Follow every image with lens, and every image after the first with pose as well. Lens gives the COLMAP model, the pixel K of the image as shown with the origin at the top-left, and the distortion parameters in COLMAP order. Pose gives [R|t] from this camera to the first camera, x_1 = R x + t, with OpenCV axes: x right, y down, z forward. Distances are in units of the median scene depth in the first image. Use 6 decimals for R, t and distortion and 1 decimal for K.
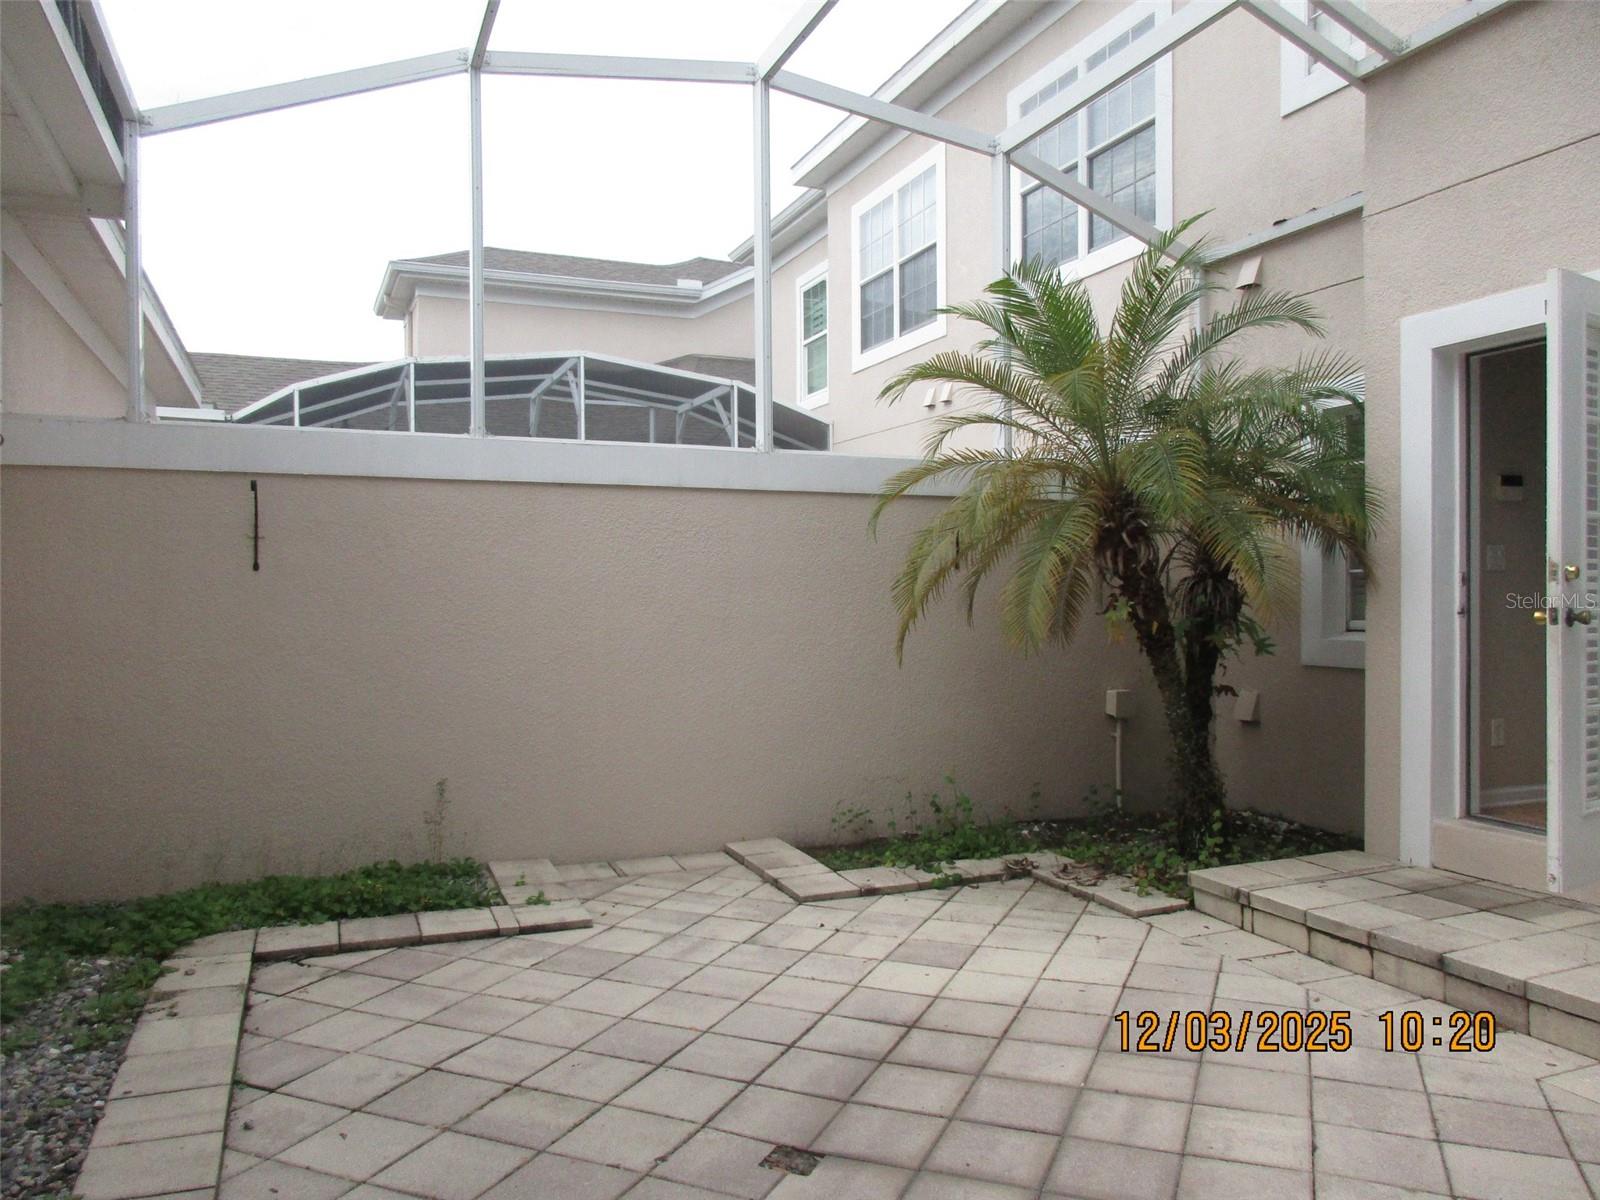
lens RADIAL K [[1199.5, 0, 800.0], [0, 1199.5, 600.0], [0, 0, 1]] dist [-0.001570, -0.002329]
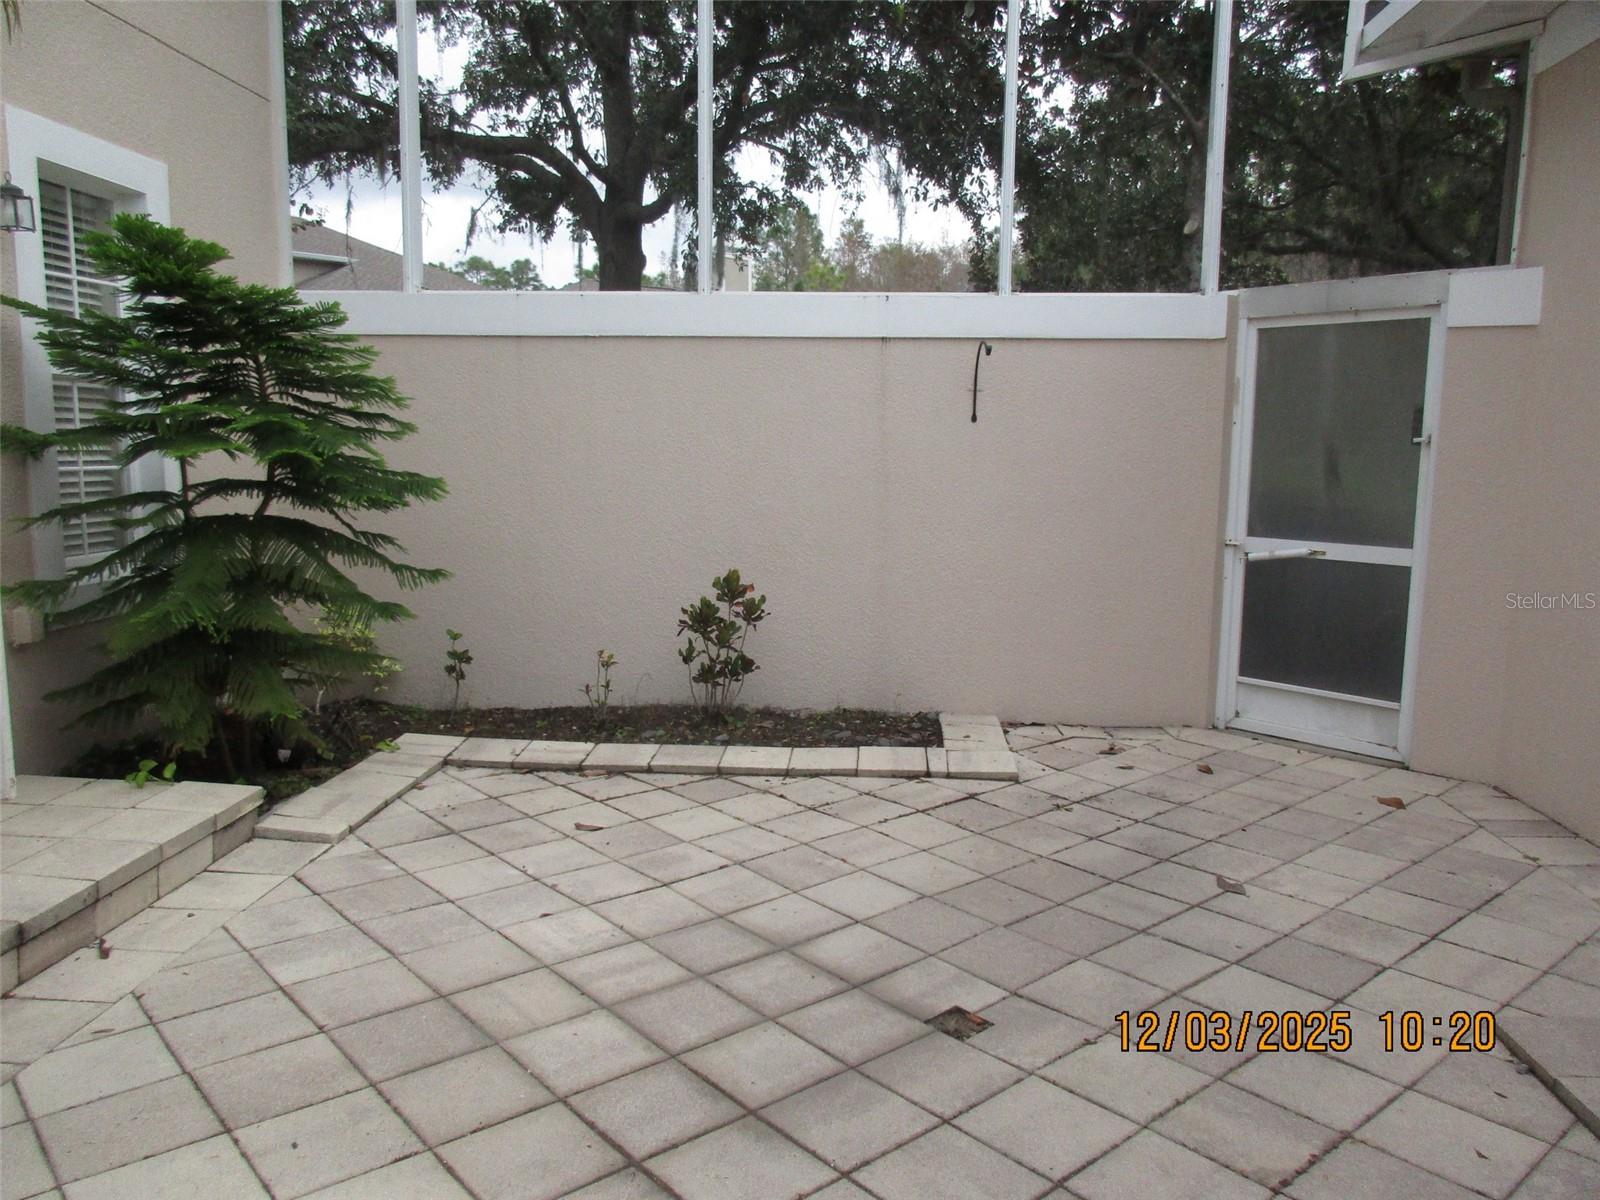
lens RADIAL K [[1199.5, 0, 800.0], [0, 1199.5, 600.0], [0, 0, 1]] dist [-0.001570, -0.002329]
pose [[-0.897268, -0.063620, 0.436878, -0.289055], [-0.004250, 0.990762, 0.135549, -0.024124], [-0.441466, 0.119767, -0.889249, 1.809431]]
